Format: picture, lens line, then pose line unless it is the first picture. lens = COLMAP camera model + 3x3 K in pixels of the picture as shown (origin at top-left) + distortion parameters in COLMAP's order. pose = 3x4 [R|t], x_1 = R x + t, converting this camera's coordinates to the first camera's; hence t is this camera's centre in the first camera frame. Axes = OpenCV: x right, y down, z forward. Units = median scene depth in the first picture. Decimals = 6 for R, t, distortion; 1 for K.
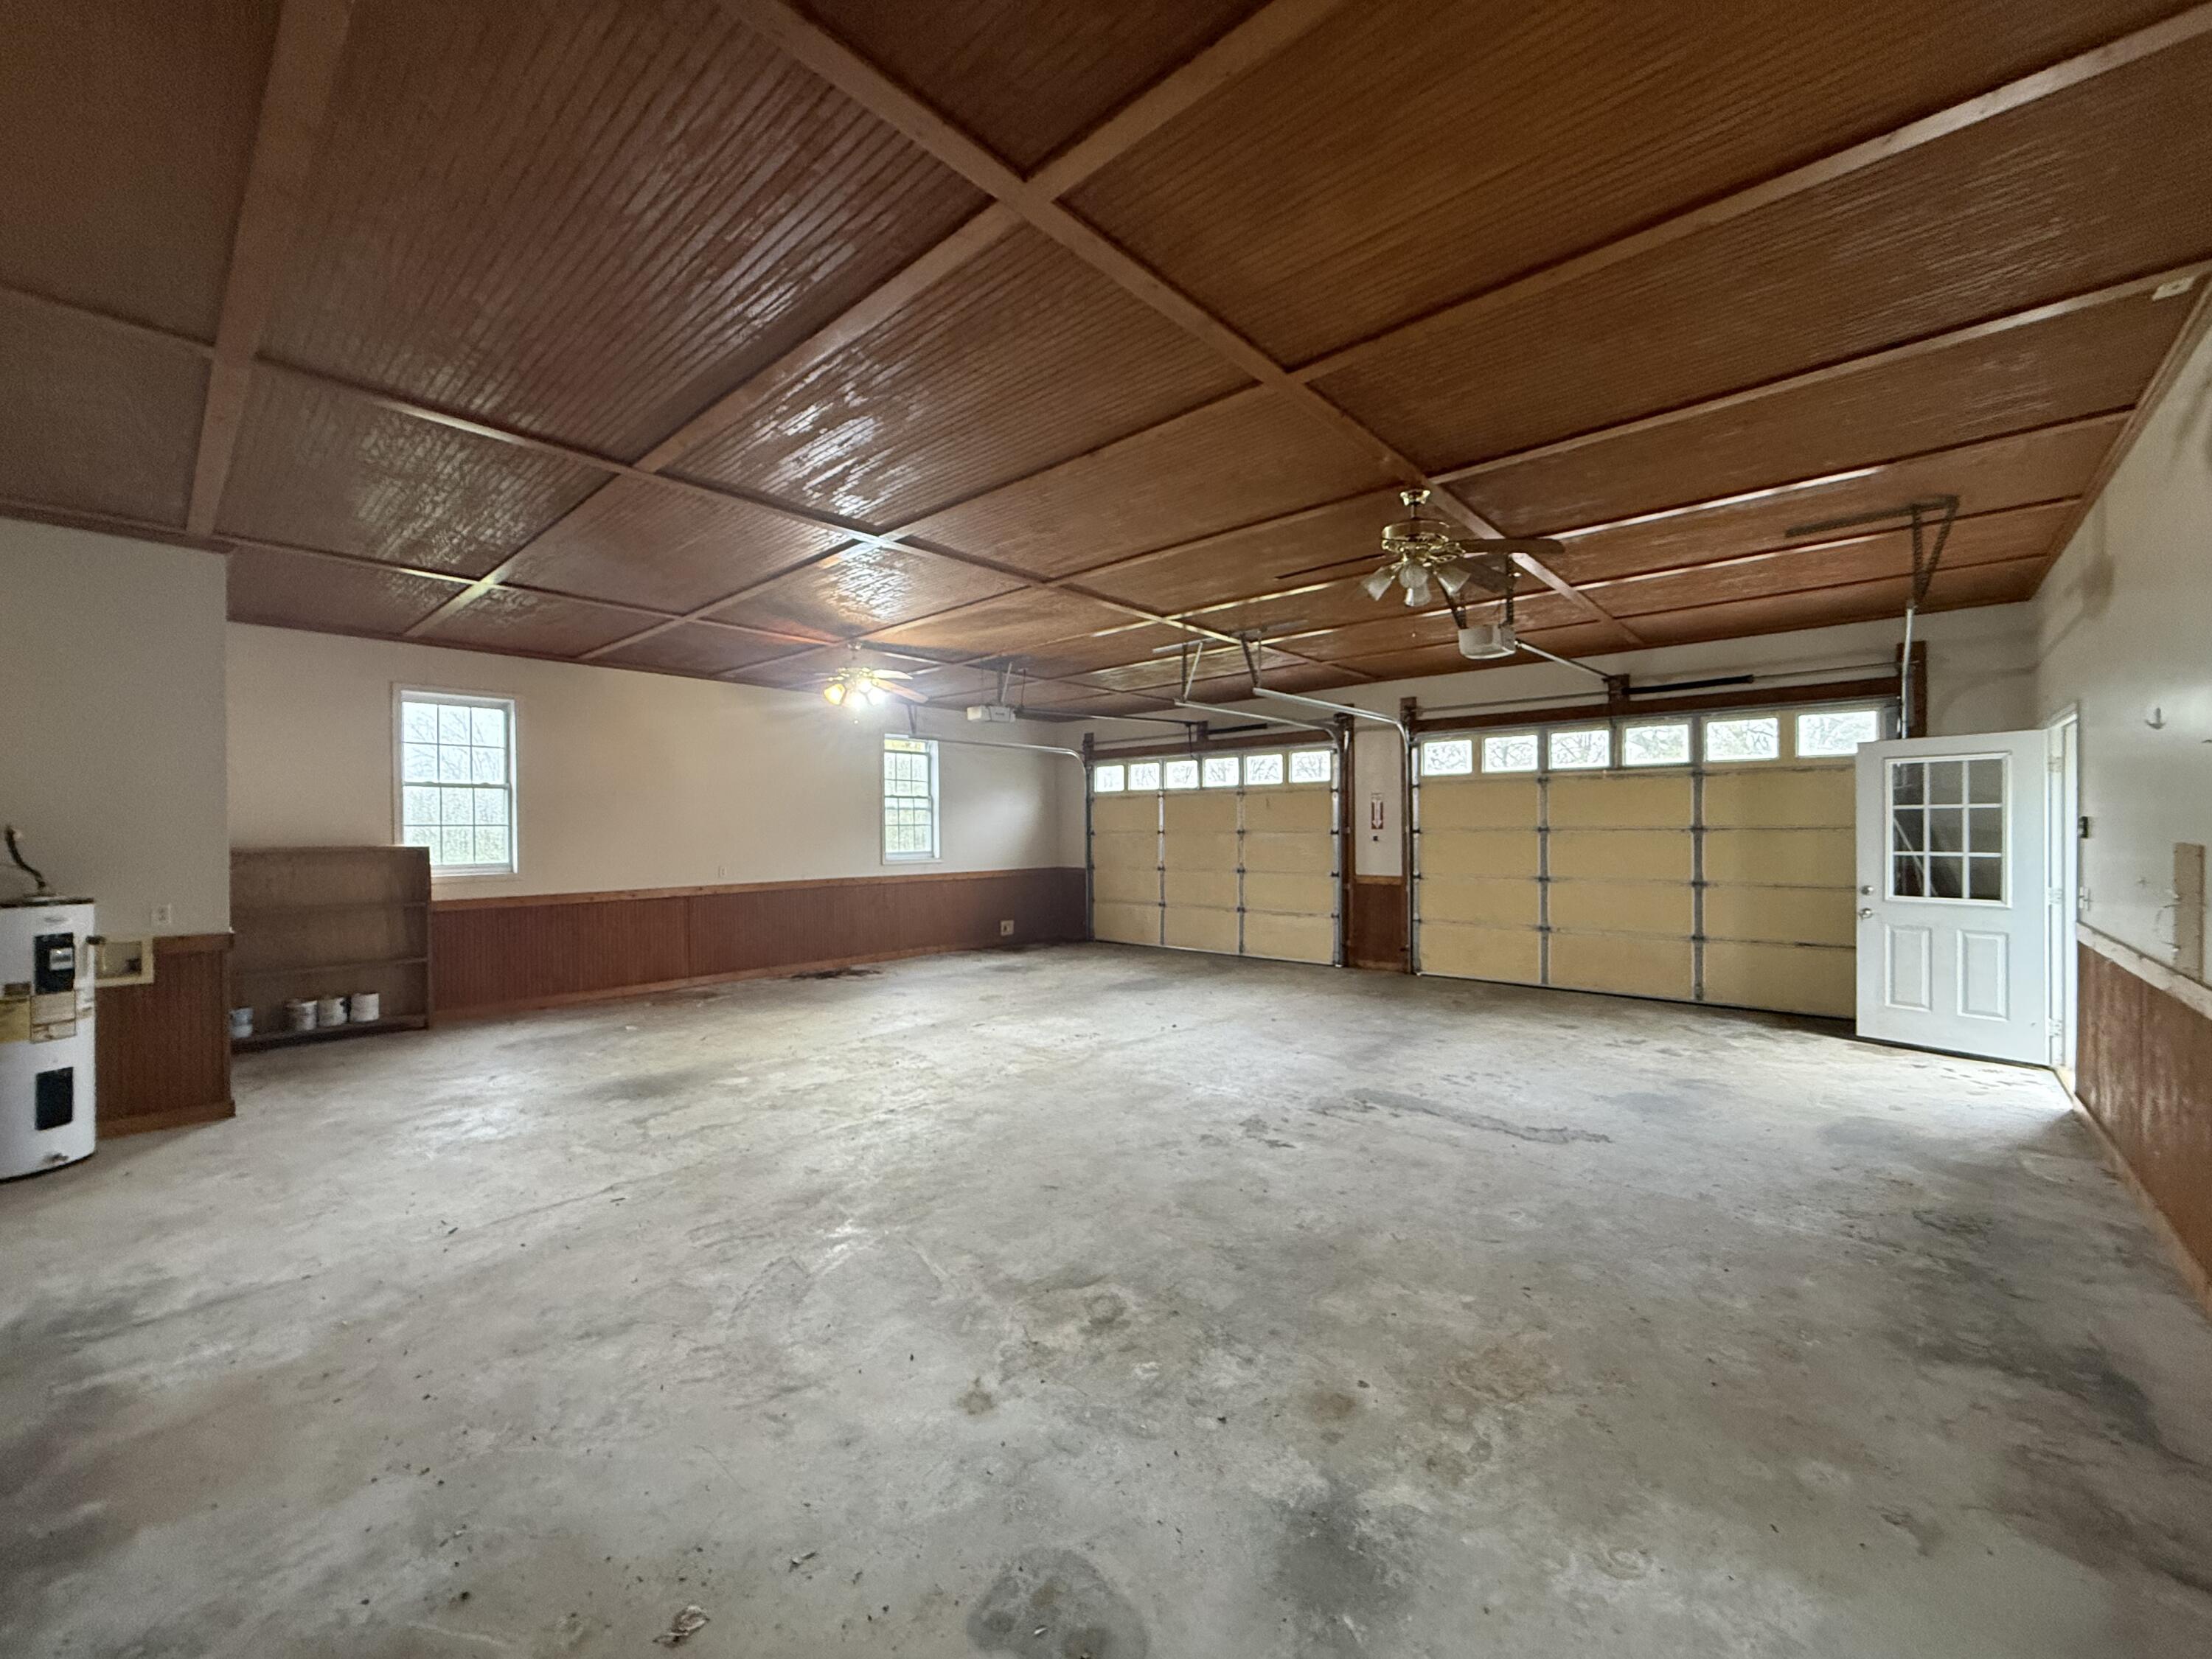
lens RADIAL K [[878.3, 0, 1102.5], [0, 878.3, 831.0], [0, 0, 1]] dist [0.000281, -0.000134]
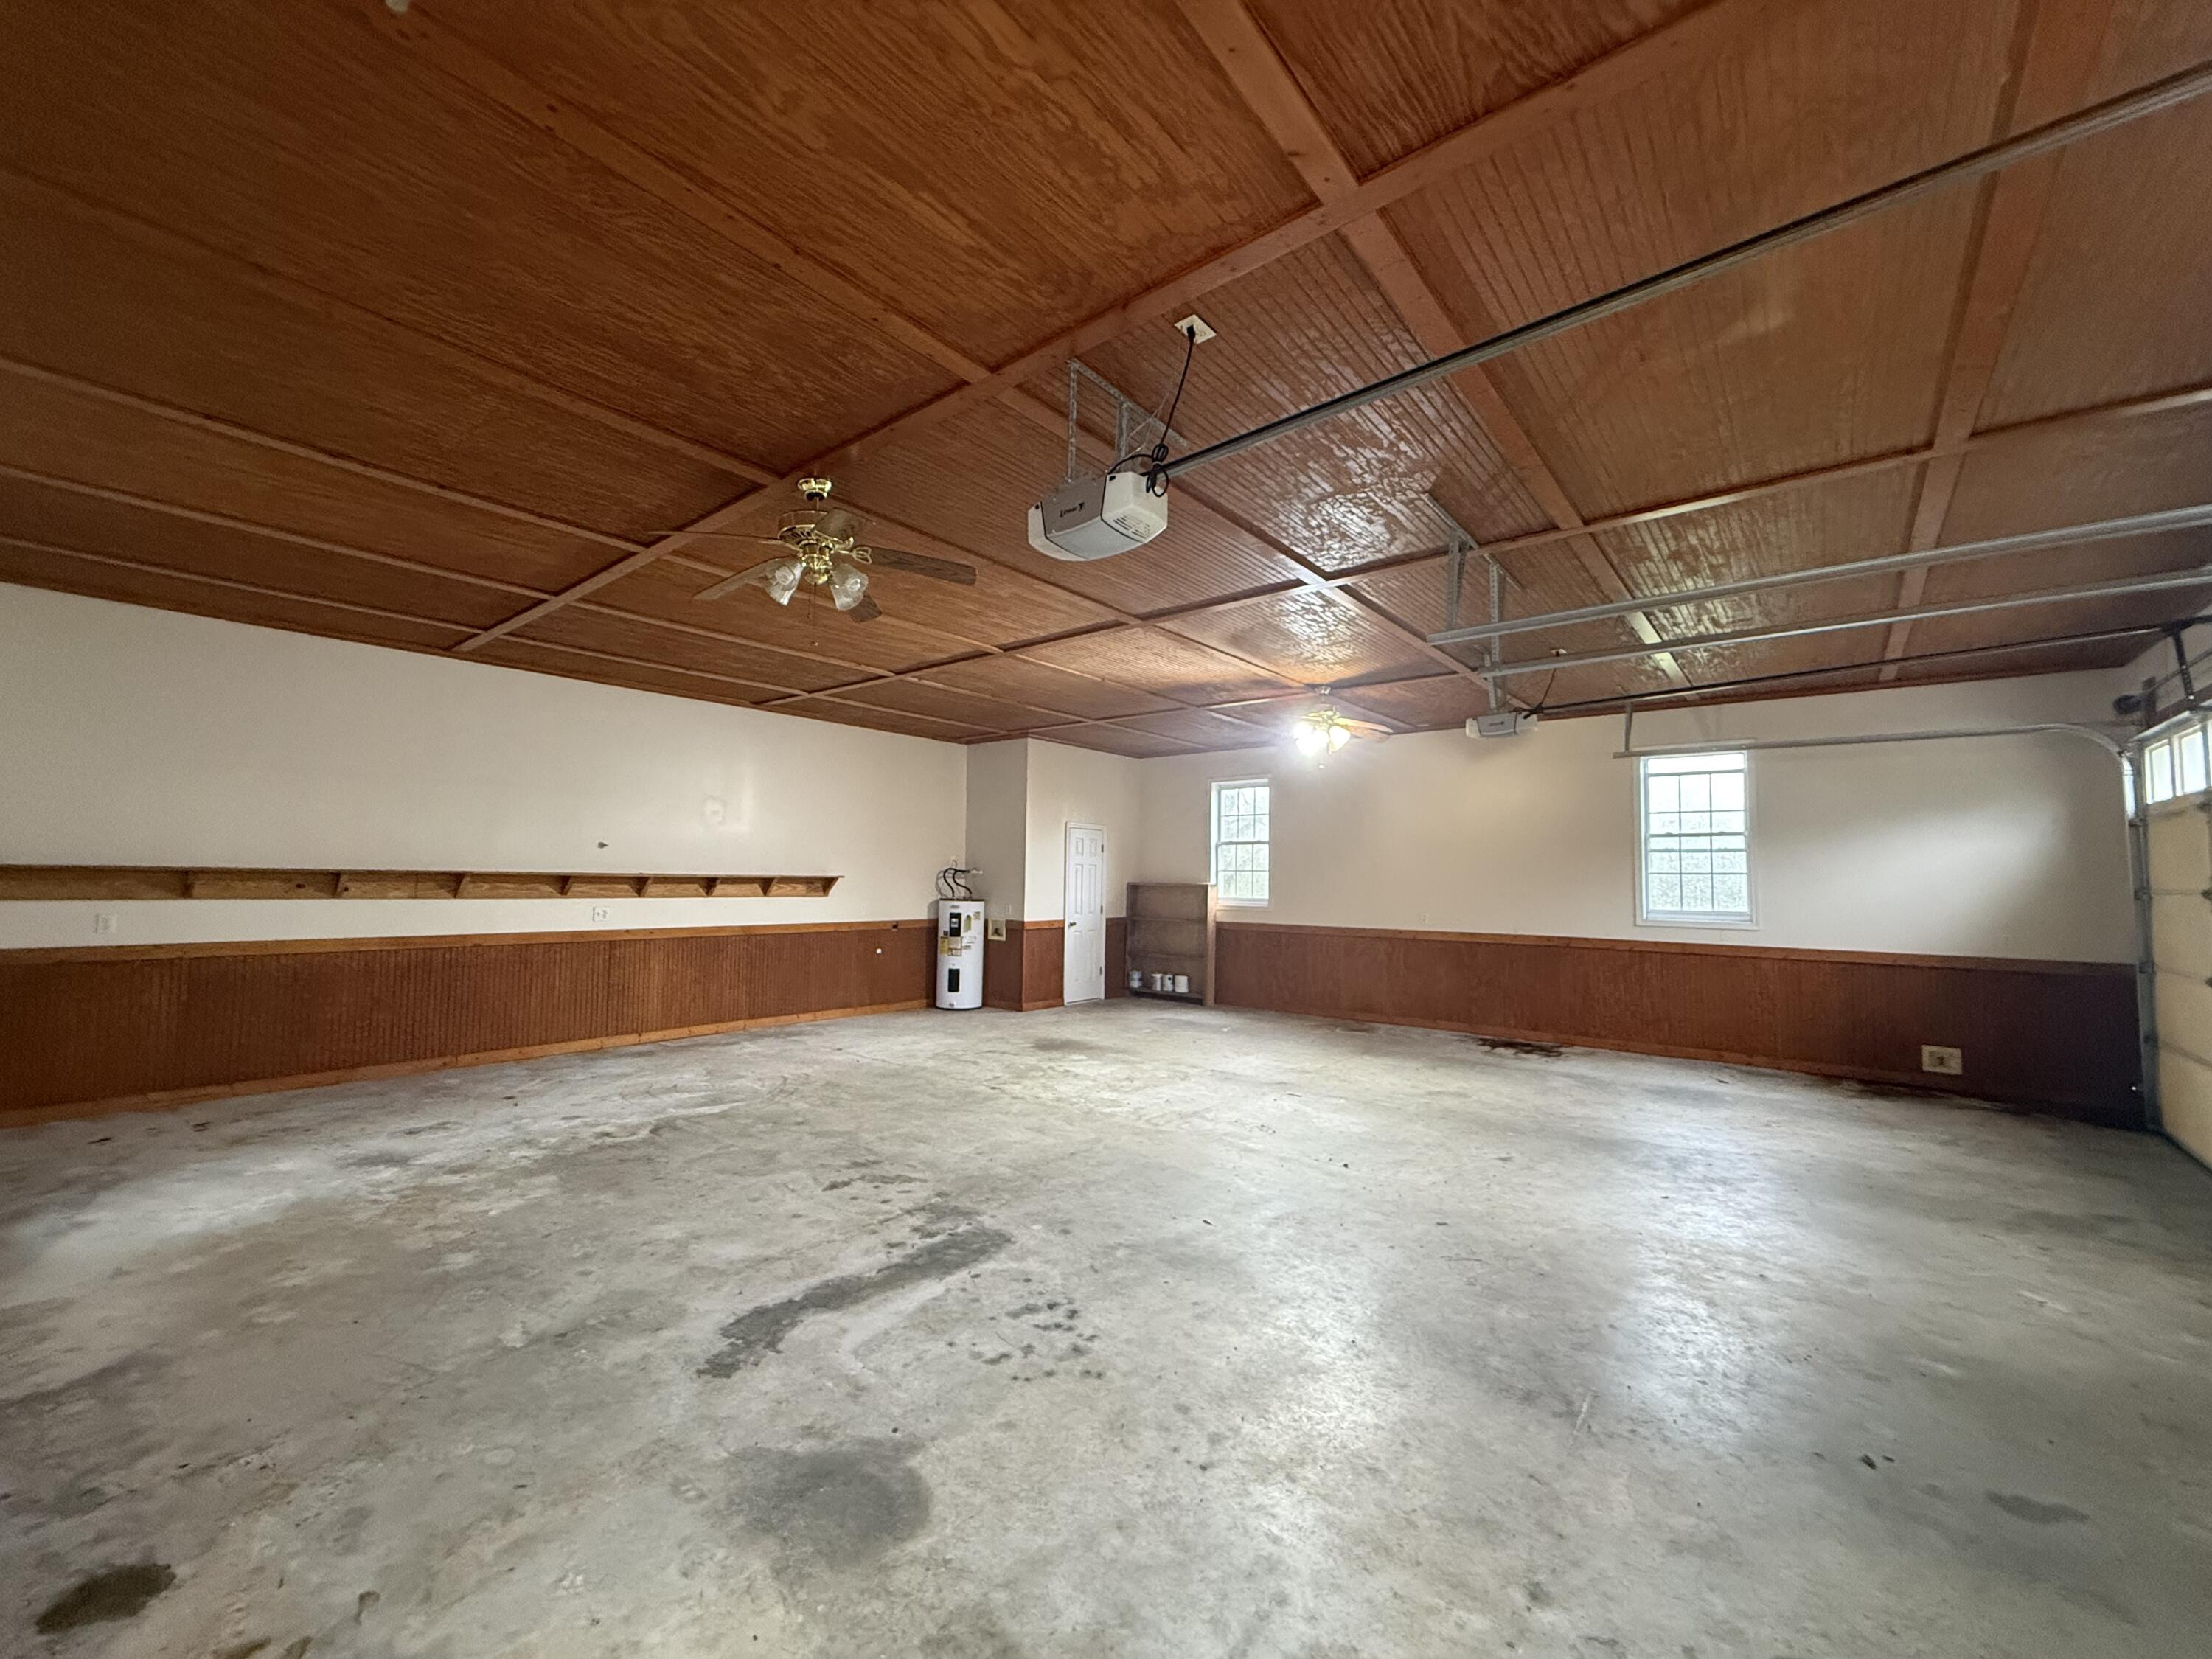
lens RADIAL K [[878.3, 0, 1102.5], [0, 878.3, 831.0], [0, 0, 1]] dist [0.000281, -0.000134]
pose [[0.042487, -0.045932, -0.998041, 1.105190], [-0.014967, 0.998801, -0.046604, -0.001619], [0.998985, 0.016917, 0.041749, 1.130190]]
